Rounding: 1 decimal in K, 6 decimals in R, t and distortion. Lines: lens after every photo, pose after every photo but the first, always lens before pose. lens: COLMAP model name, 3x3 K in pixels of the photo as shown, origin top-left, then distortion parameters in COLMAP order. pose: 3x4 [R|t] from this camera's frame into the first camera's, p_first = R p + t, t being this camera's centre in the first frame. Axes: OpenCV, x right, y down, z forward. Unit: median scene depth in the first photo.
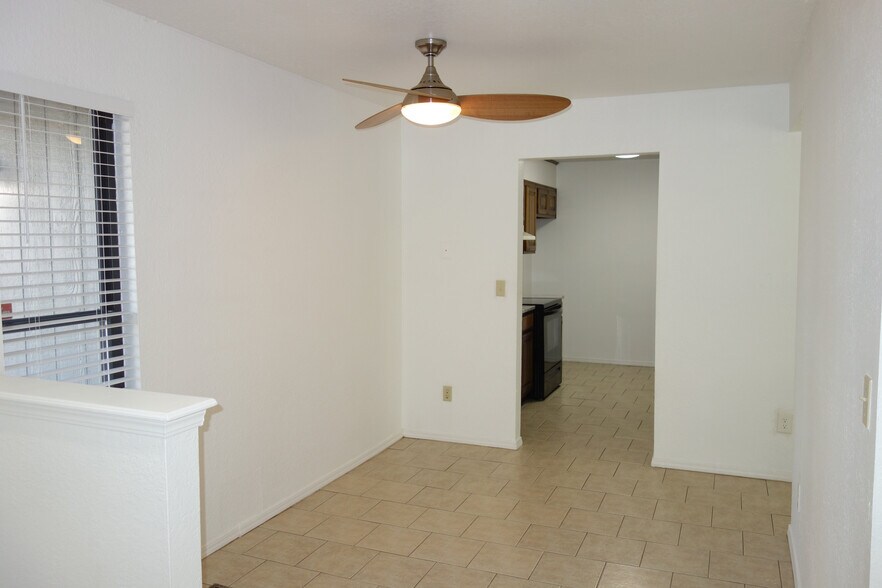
lens RADIAL K [[722.8, 0, 447.1], [0, 722.8, 297.3], [0, 0, 1]] dist [0.029088, -0.037624]
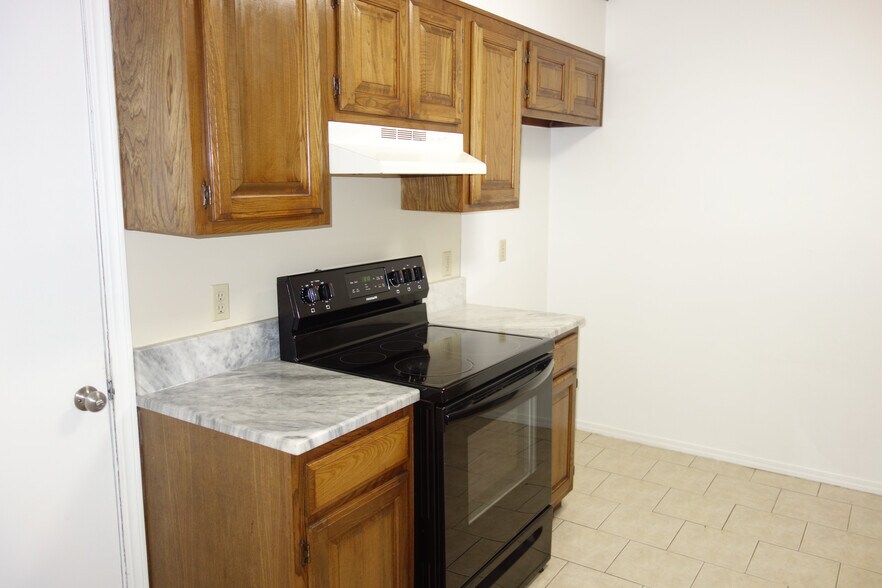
lens RADIAL K [[722.8, 0, 439.9], [0, 722.8, 289.5], [0, 0, 1]] dist [0.029088, -0.037624]
pose [[0.980307, 0.032641, -0.194765, 0.145558], [-0.016863, 0.996479, 0.082124, -0.043264], [0.196759, -0.077222, 0.977406, 0.540407]]
